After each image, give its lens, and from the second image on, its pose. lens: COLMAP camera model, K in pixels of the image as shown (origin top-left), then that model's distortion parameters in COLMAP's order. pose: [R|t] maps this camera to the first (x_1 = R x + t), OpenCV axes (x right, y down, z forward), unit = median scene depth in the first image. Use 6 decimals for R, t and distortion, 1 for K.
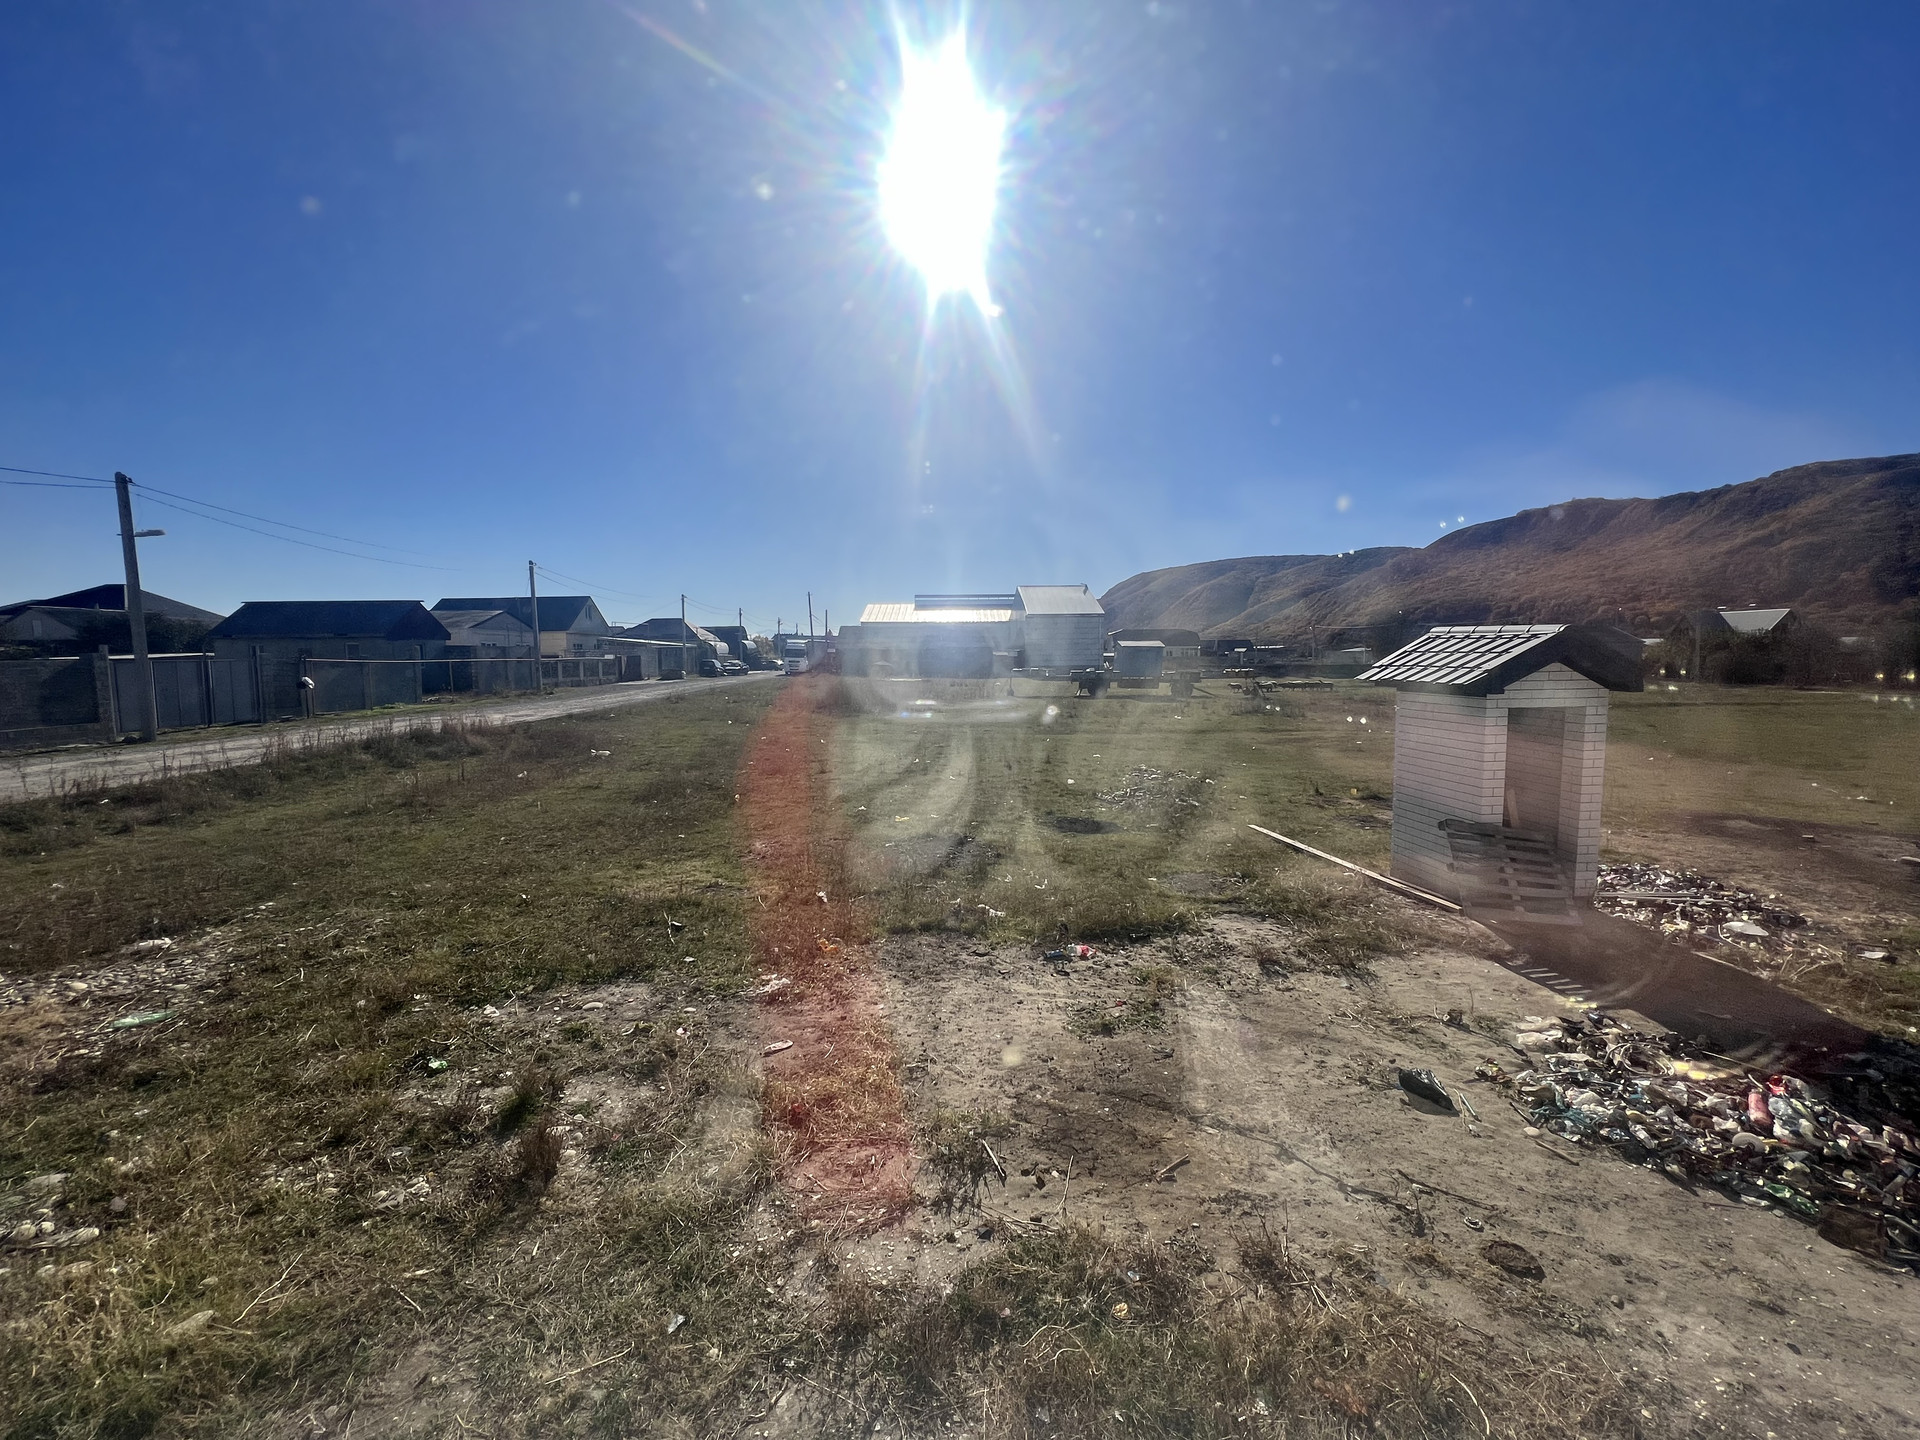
lens RADIAL K [[769.4, 0, 956.1], [0, 769.4, 715.6], [0, 0, 1]] dist [-0.003465, 0.000633]
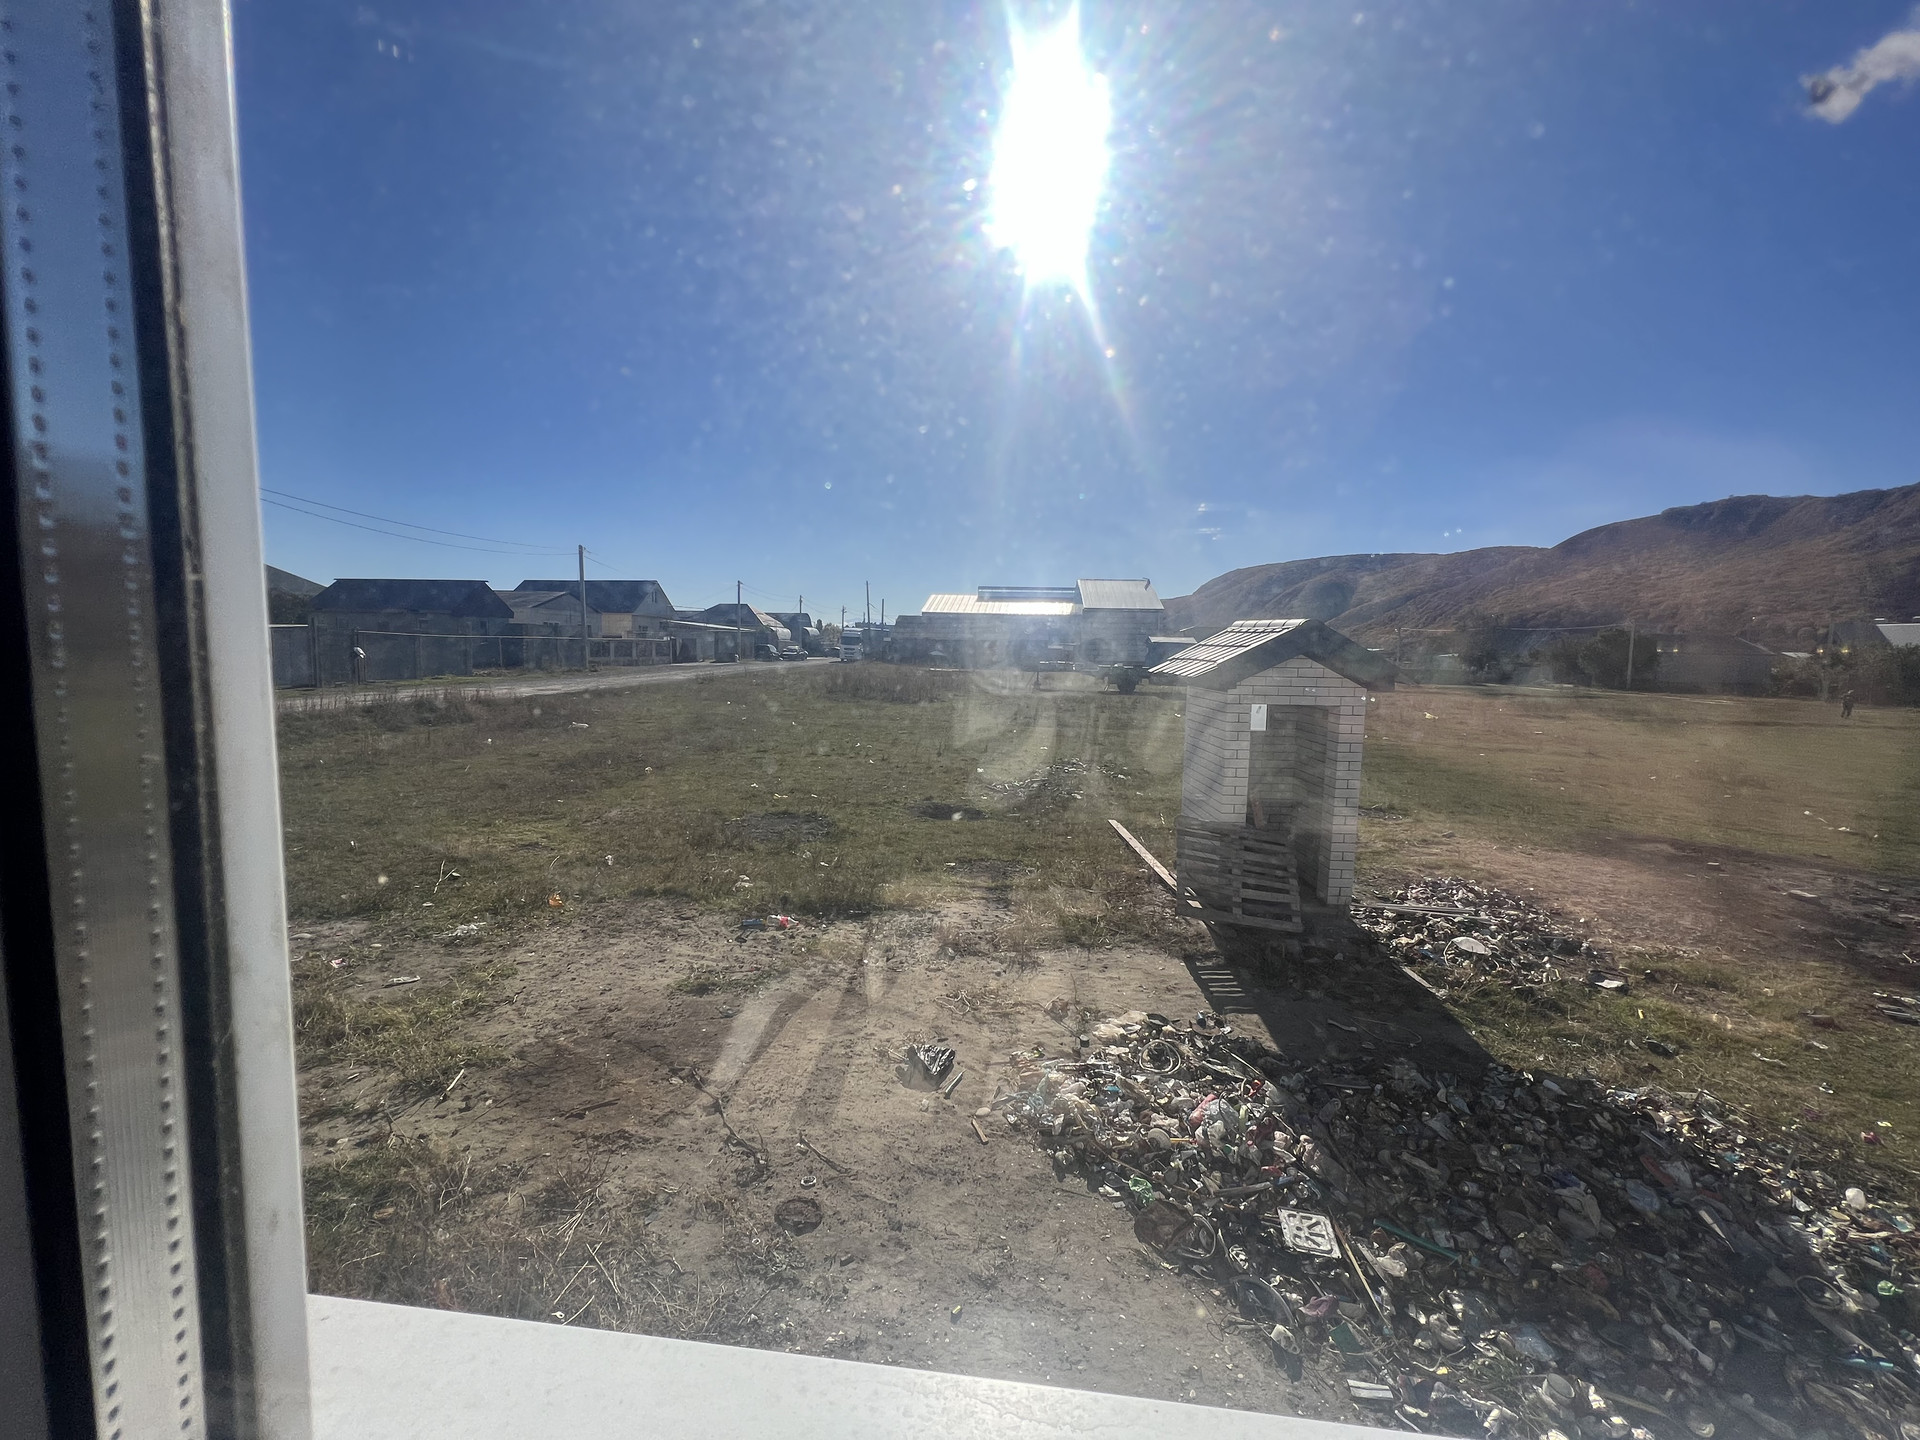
lens RADIAL K [[769.4, 0, 956.1], [0, 769.4, 715.6], [0, 0, 1]] dist [-0.003465, 0.000633]
pose [[0.993492, 0.038541, -0.107182, 0.053213], [-0.037488, 0.999227, 0.011829, 0.000817], [0.107555, -0.007734, 0.994169, -0.000173]]
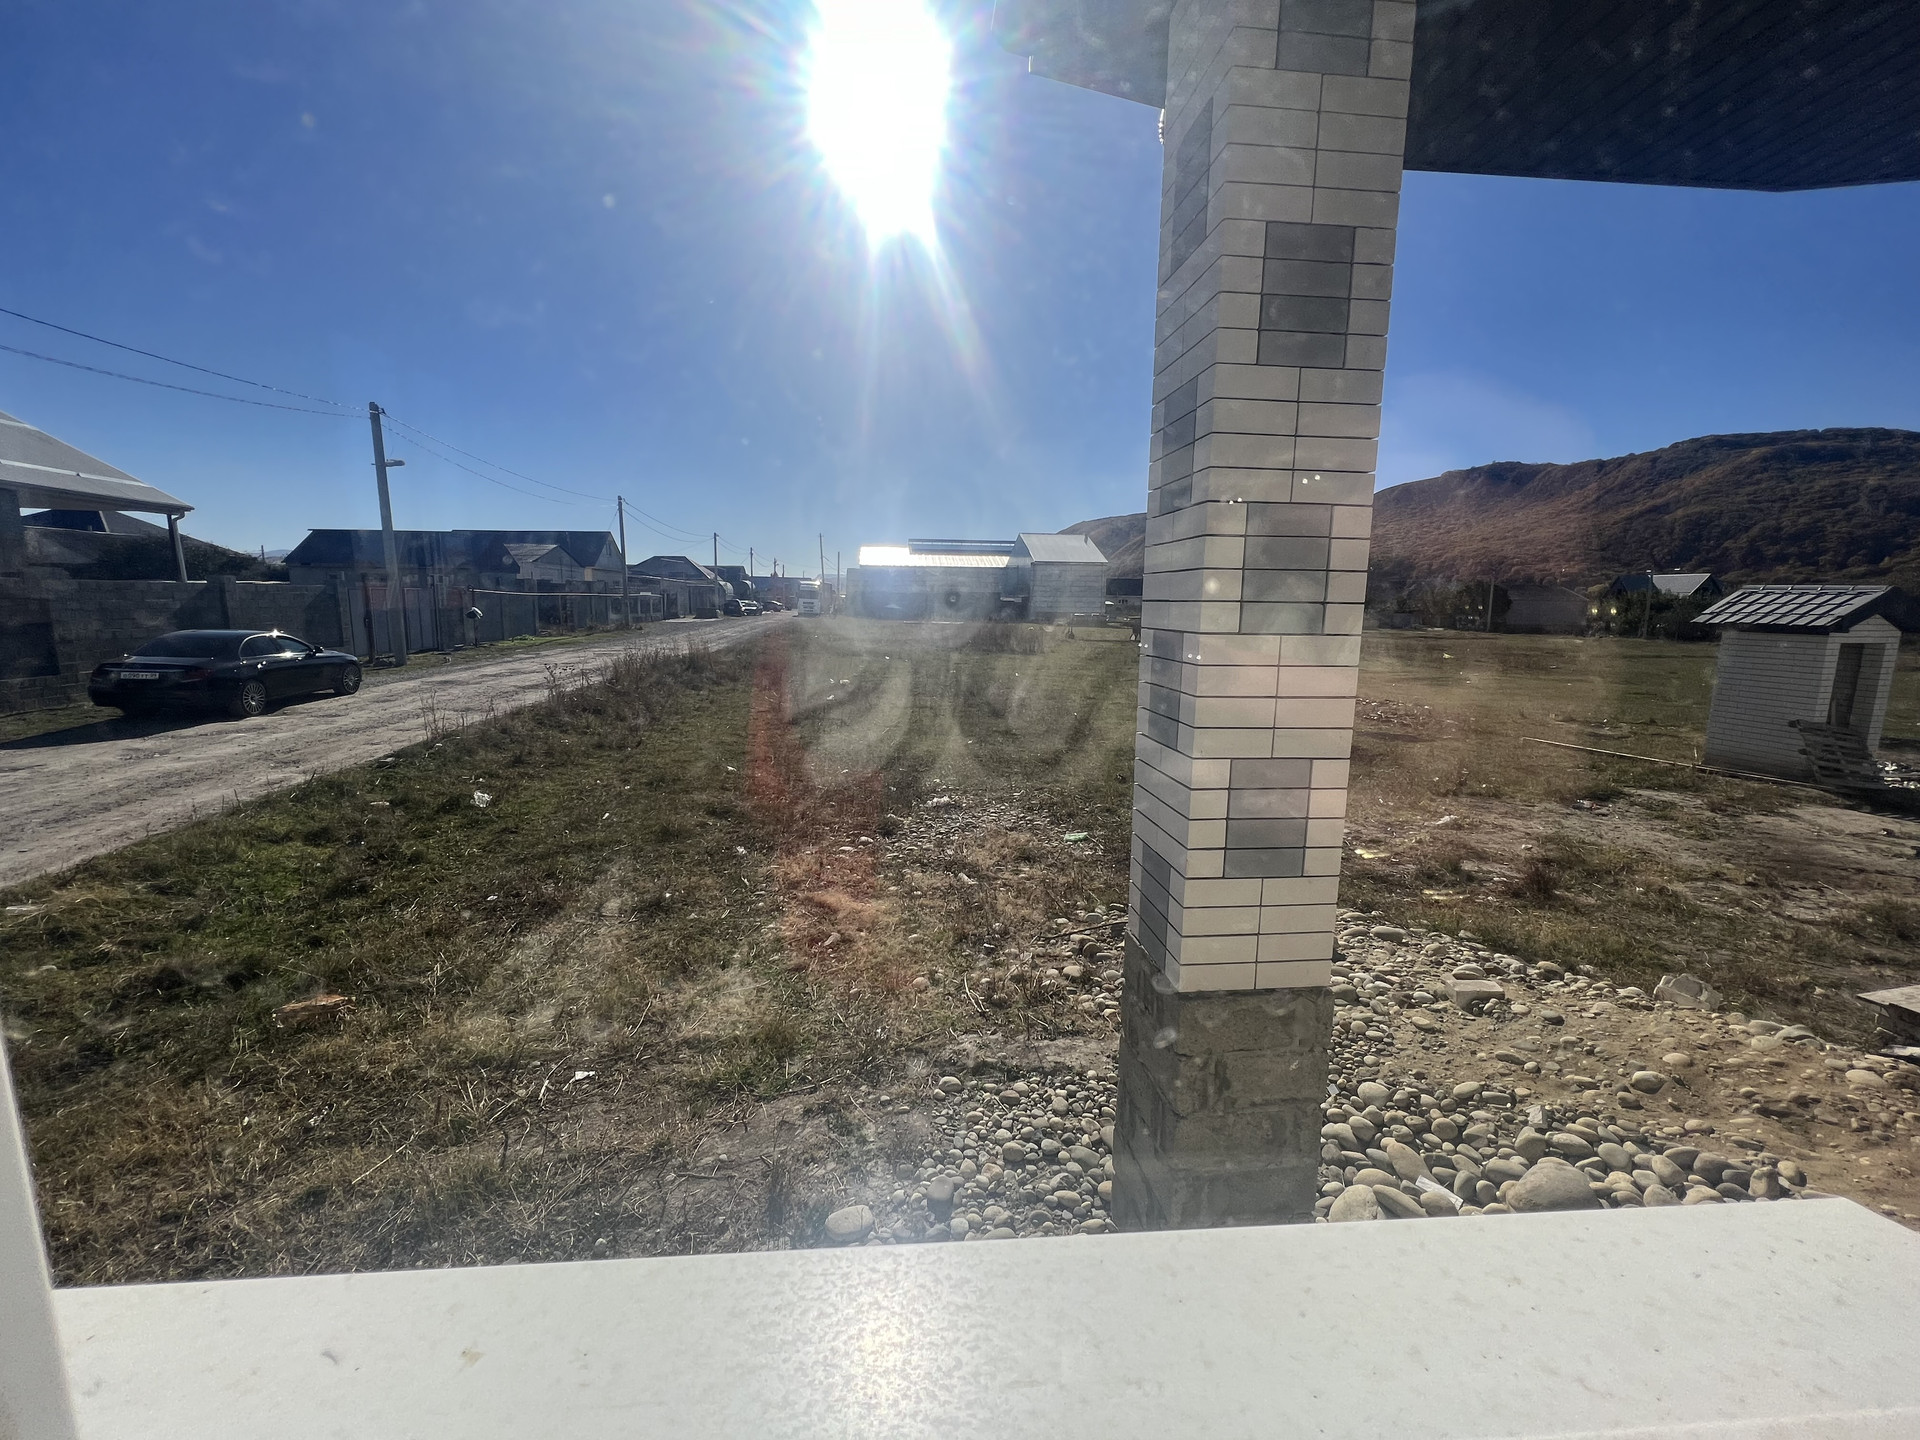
lens RADIAL K [[769.4, 0, 956.1], [0, 769.4, 715.6], [0, 0, 1]] dist [-0.003465, 0.000633]
pose [[0.996546, 0.008782, 0.082578, -0.124115], [-0.014487, 0.997529, 0.068745, 0.006015], [-0.081770, -0.069704, 0.994211, -0.036101]]
